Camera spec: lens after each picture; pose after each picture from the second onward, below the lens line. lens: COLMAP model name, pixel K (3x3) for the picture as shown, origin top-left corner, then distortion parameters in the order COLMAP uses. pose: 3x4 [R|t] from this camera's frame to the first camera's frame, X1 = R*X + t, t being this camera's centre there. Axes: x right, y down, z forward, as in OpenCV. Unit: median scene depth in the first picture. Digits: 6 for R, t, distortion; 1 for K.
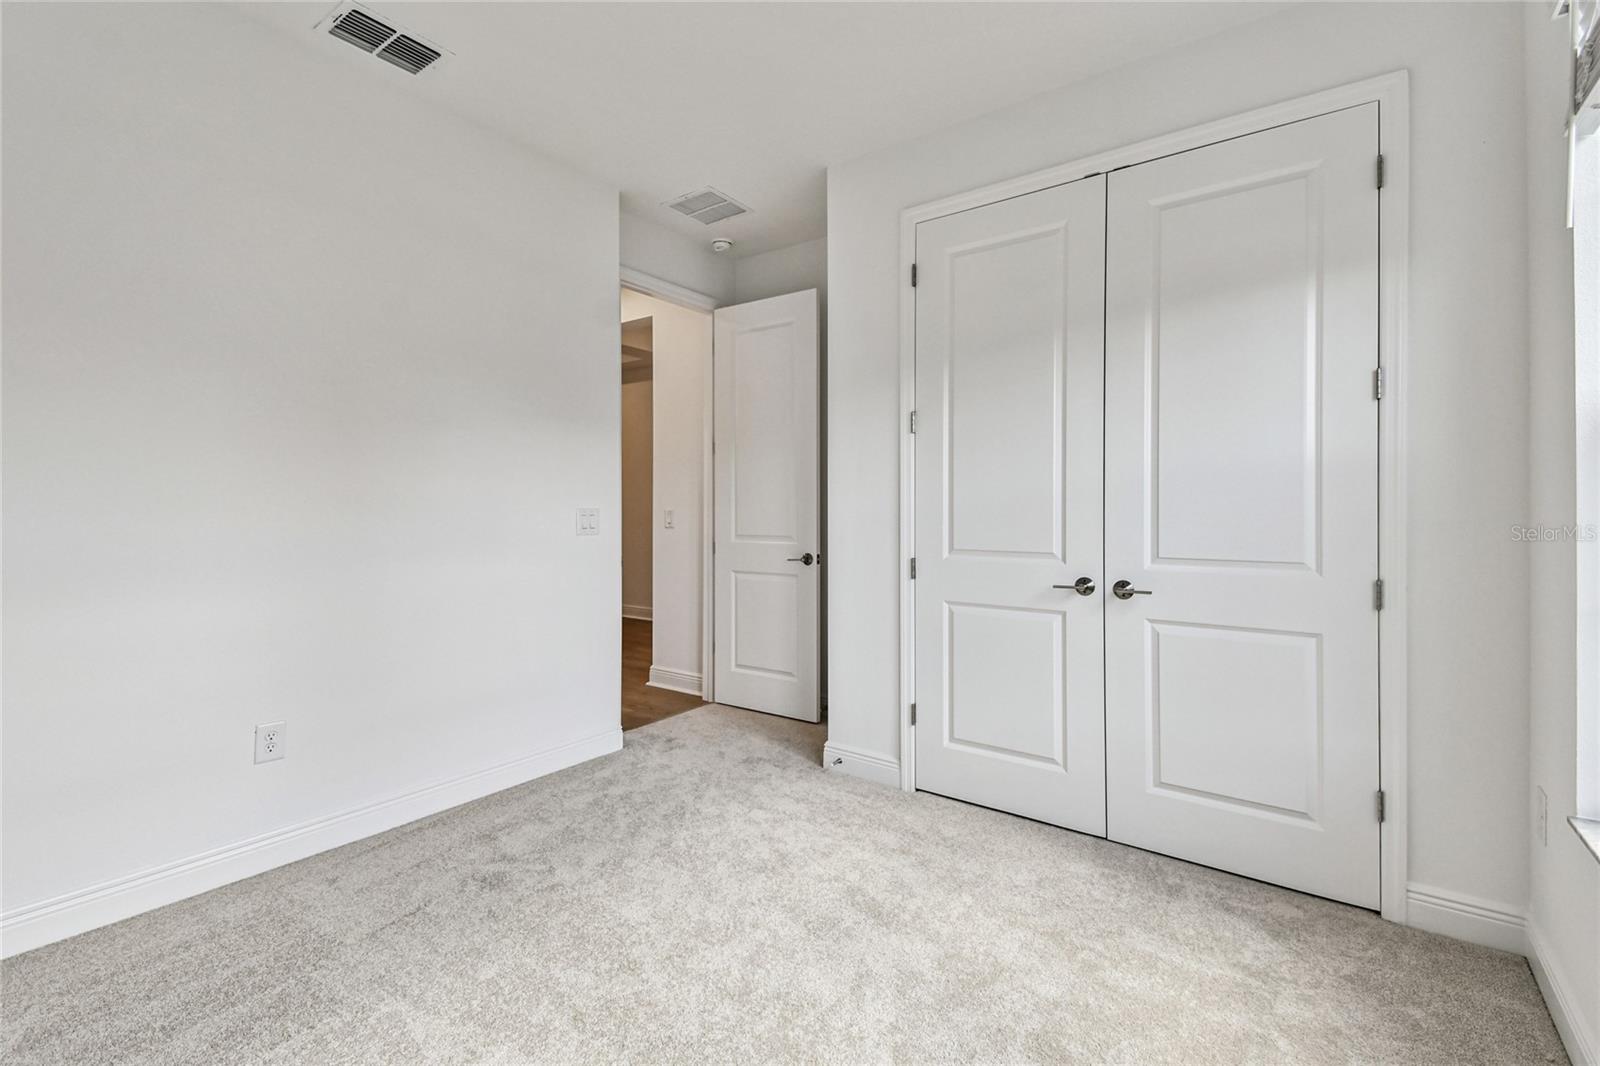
lens RADIAL K [[716.1, 0, 797.3], [0, 716.1, 508.9], [0, 0, 1]] dist [0.023683, -0.011149]
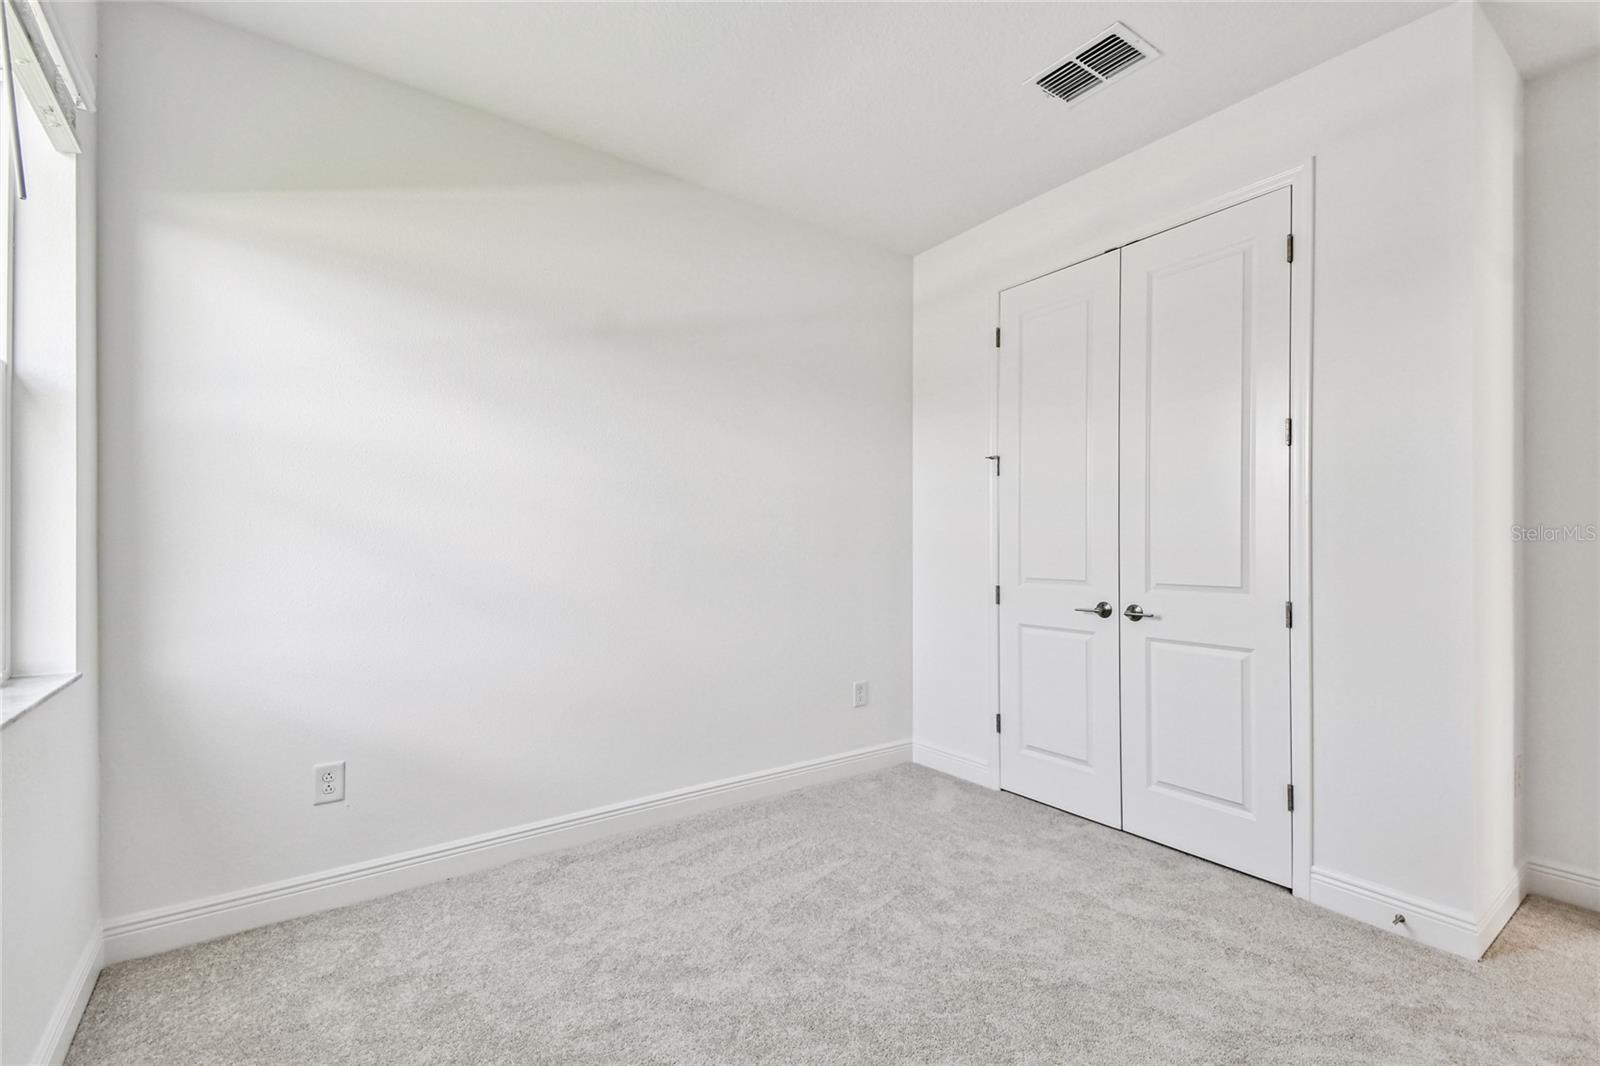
lens RADIAL K [[716.1, 0, 811.1], [0, 716.1, 542.2], [0, 0, 1]] dist [0.023683, -0.011149]
pose [[0.951635, -0.009204, -0.307094, 0.410392], [0.008443, 0.999957, -0.003805, 0.000560], [0.307116, 0.001029, 0.951672, -0.313123]]
